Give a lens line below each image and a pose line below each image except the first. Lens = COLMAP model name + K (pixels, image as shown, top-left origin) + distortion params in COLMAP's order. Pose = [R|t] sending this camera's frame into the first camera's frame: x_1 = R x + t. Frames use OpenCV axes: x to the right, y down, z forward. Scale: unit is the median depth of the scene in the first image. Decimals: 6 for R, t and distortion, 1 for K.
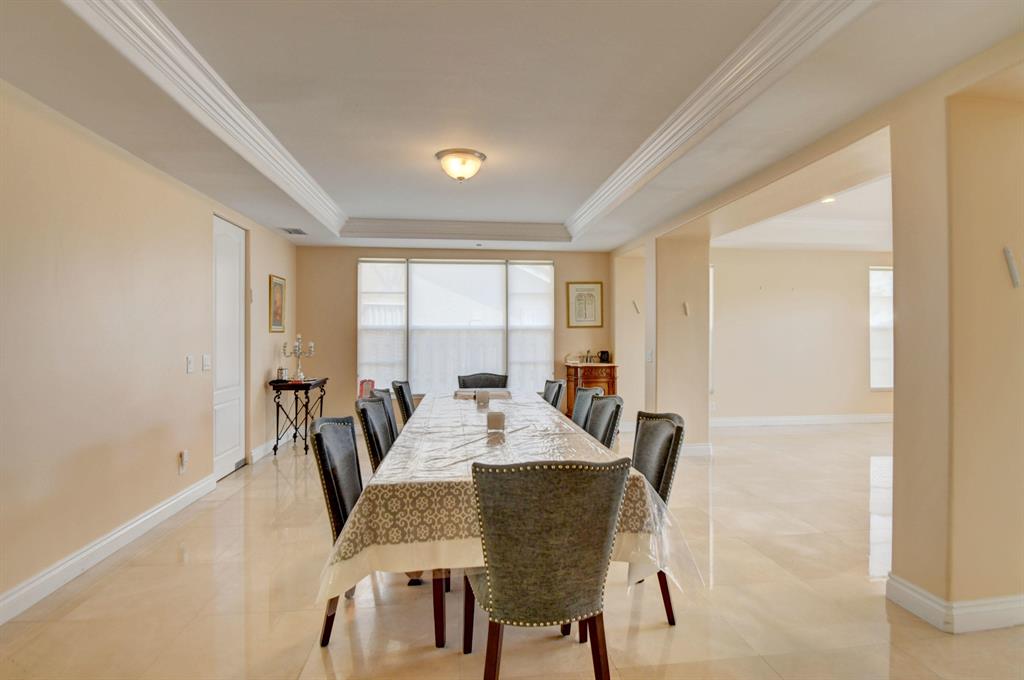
lens RADIAL K [[521.9, 0, 517.2], [0, 521.9, 336.7], [0, 0, 1]] dist [-0.015148, -0.005110]
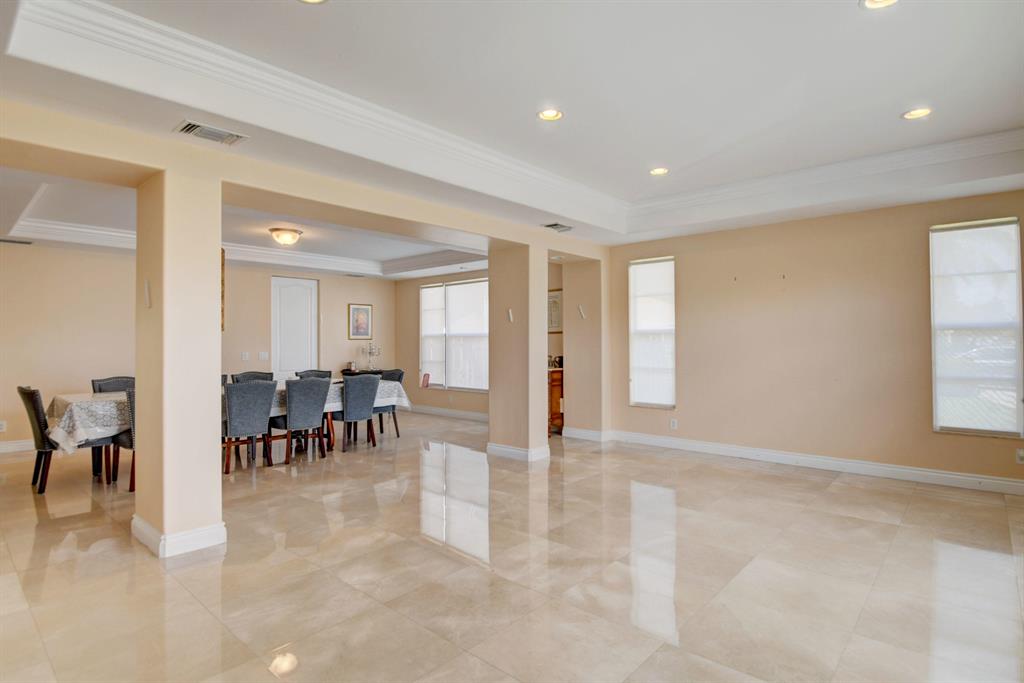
lens RADIAL K [[521.9, 0, 520.0], [0, 521.9, 339.0], [0, 0, 1]] dist [-0.015148, -0.005110]
pose [[0.667148, -0.004991, -0.744908, 0.910595], [0.003286, 0.999988, -0.003757, -0.002406], [0.744918, 0.000059, 0.667156, 0.267821]]
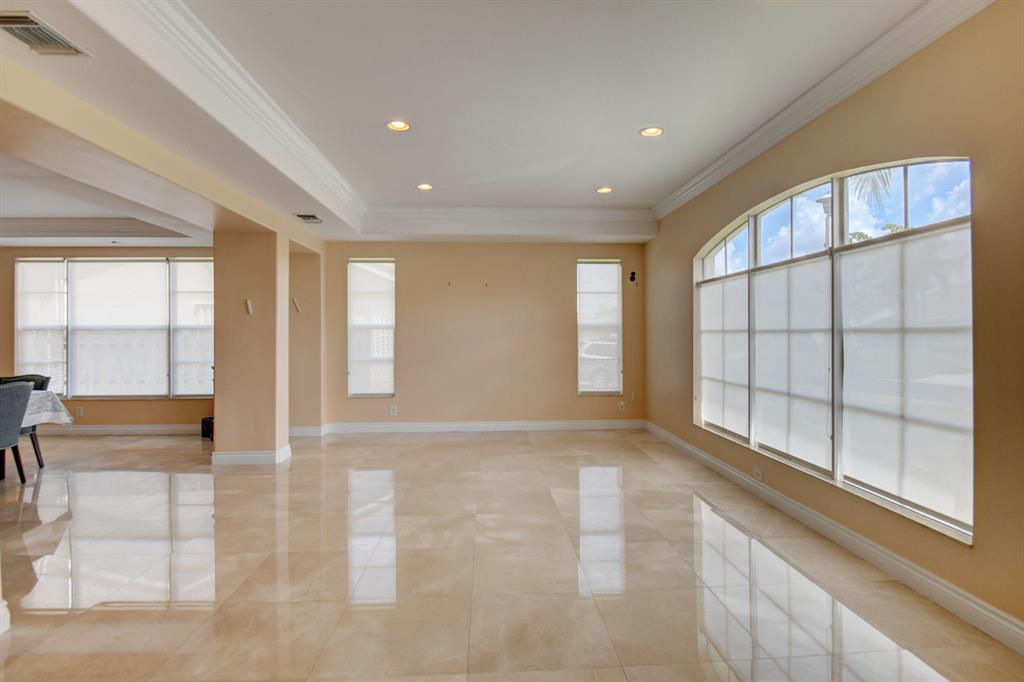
lens RADIAL K [[521.9, 0, 513.7], [0, 521.9, 339.3], [0, 0, 1]] dist [-0.015148, -0.005110]
pose [[0.998108, -0.001336, -0.061468, 0.703404], [0.001813, 0.999969, 0.007693, -0.001295], [0.061456, -0.007790, 0.998079, 0.083058]]
